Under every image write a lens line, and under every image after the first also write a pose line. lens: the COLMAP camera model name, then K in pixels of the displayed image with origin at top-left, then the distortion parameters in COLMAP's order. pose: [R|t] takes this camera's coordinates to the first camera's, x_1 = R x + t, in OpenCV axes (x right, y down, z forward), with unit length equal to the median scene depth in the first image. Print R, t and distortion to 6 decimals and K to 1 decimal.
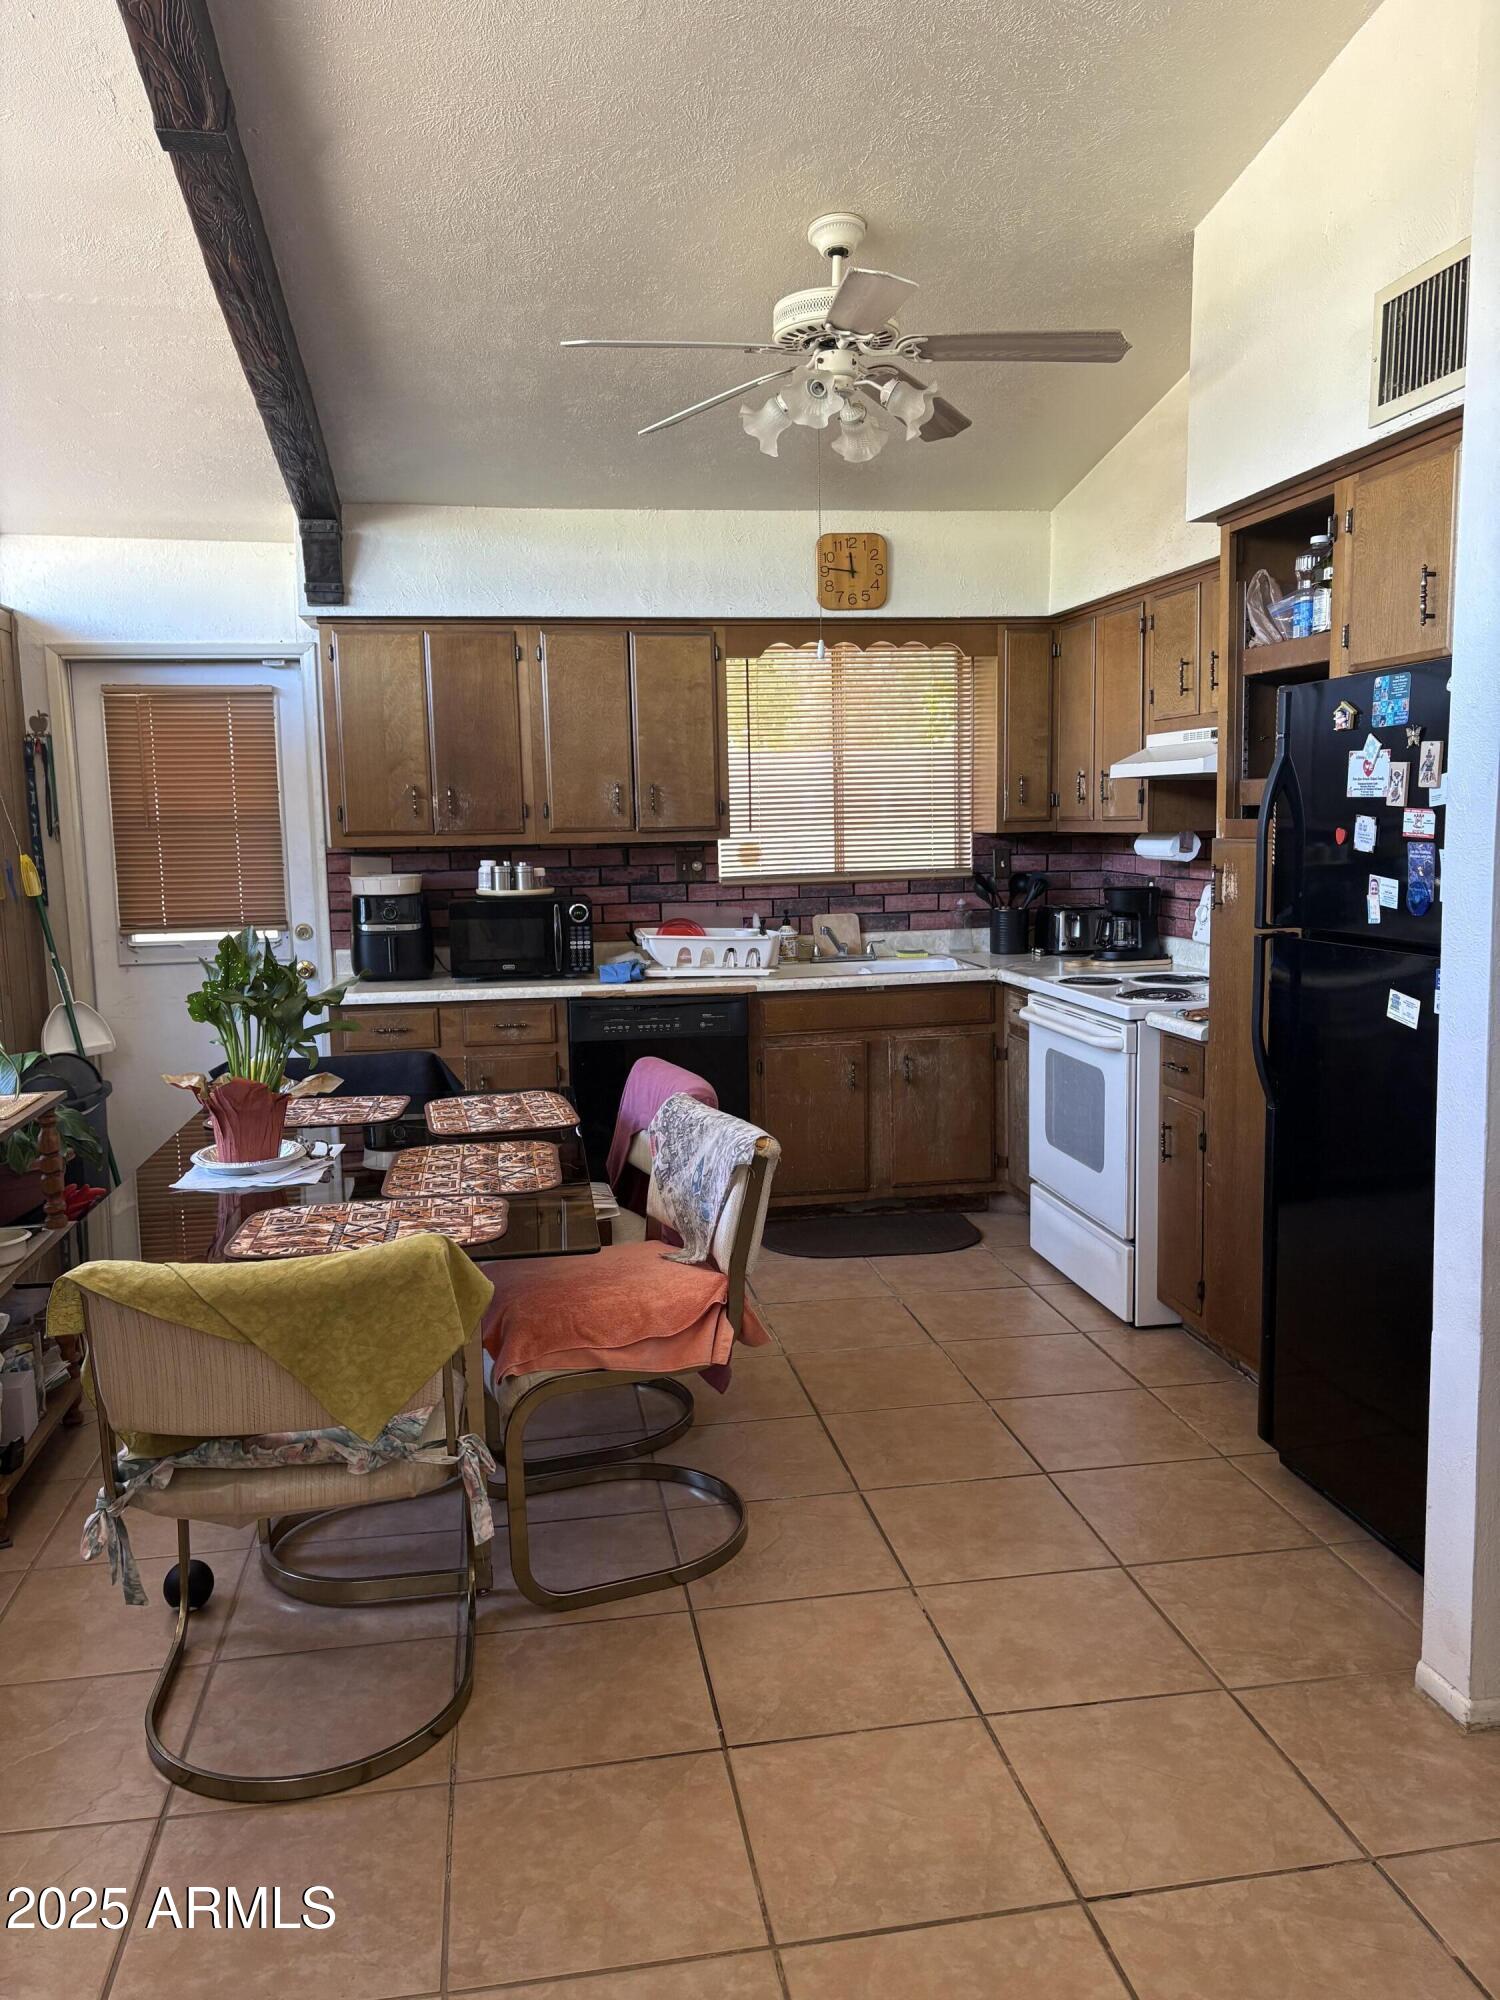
lens RADIAL K [[1516.4, 0, 744.9], [0, 1516.4, 1014.9], [0, 0, 1]] dist [0.070007, -0.072127]
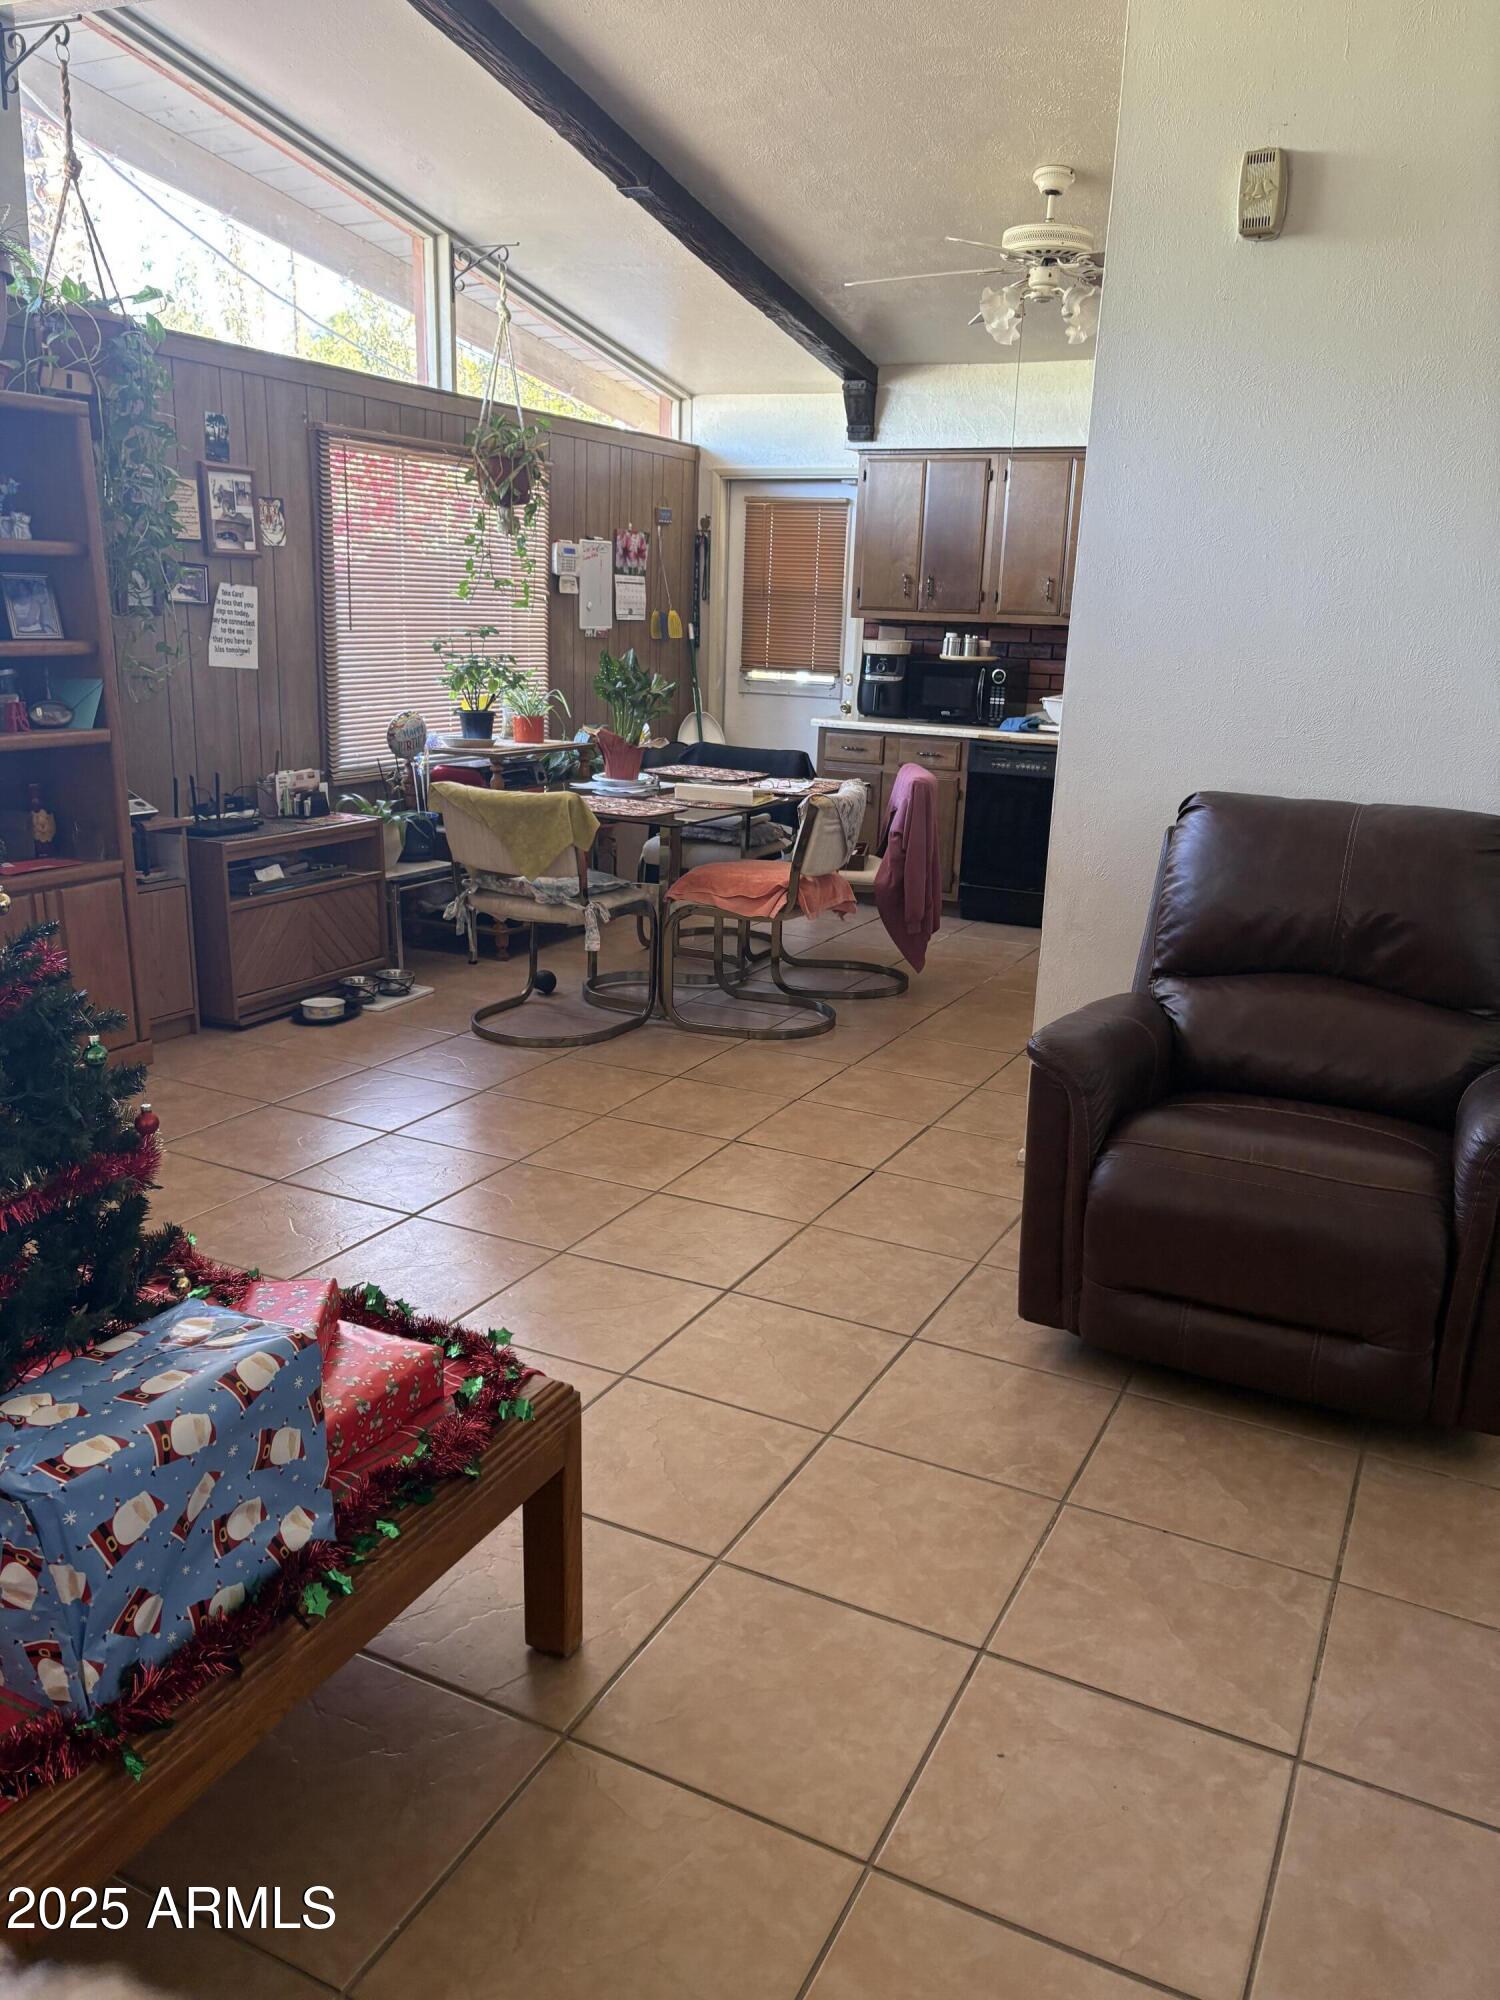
lens RADIAL K [[1516.4, 0, 744.9], [0, 1516.4, 1014.9], [0, 0, 1]] dist [0.070007, -0.072127]
pose [[0.808115, 0.201952, -0.553323, 0.523595], [-0.128154, 0.977166, 0.169480, 0.025742], [0.574915, -0.066049, 0.815543, -0.251981]]
